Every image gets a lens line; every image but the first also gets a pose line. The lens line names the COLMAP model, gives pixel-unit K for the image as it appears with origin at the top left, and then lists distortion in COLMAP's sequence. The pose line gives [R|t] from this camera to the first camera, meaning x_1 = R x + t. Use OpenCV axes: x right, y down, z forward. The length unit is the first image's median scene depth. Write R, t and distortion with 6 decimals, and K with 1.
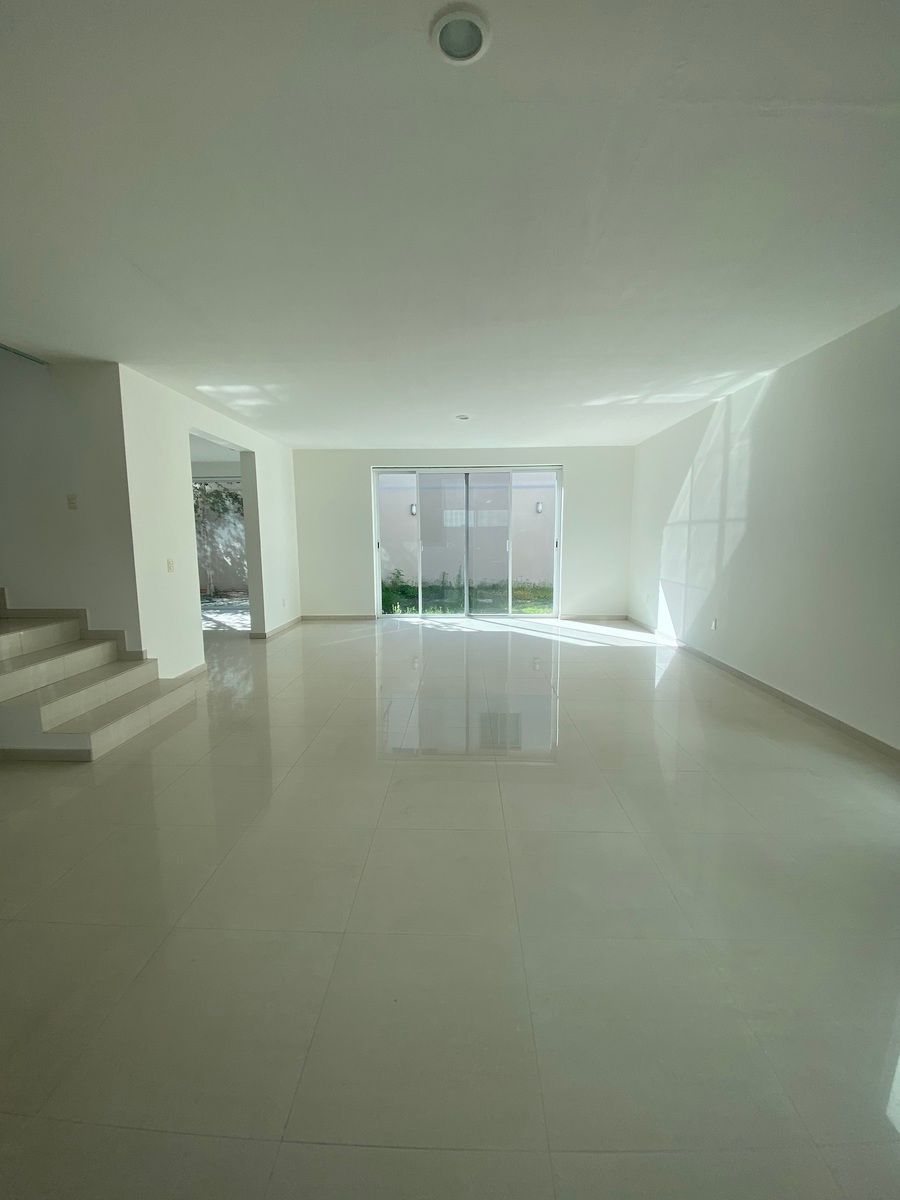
lens RADIAL K [[469.4, 0, 449.4], [0, 469.4, 592.3], [0, 0, 1]] dist [0.000331, 0.000009]
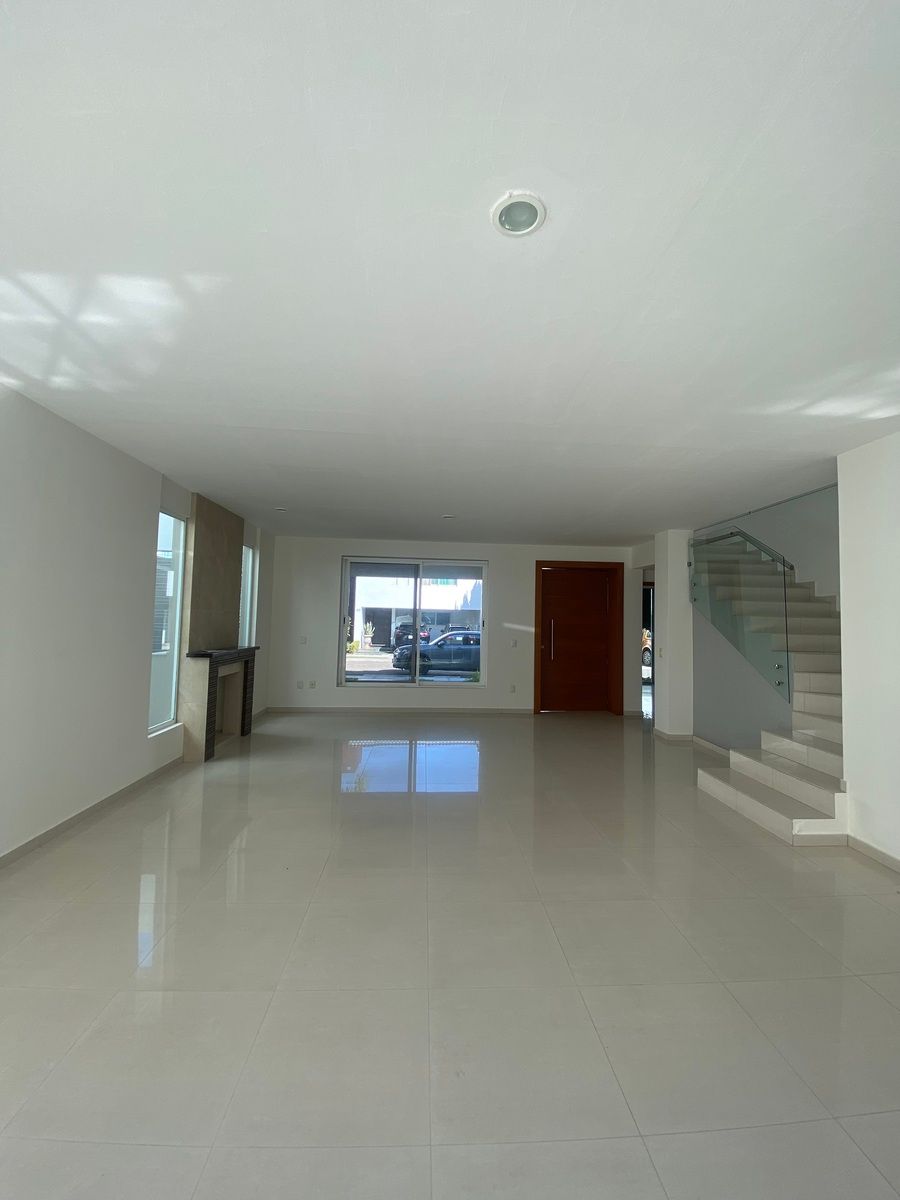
lens RADIAL K [[482.5, 0, 450.0], [0, 482.5, 600.0], [0, 0, 1]] dist [0.000018, -0.000060]
pose [[-0.995424, -0.021926, -0.093004, 0.077986], [-0.028291, 0.997306, 0.067680, -0.150999], [0.091269, 0.070002, -0.993363, 1.130960]]
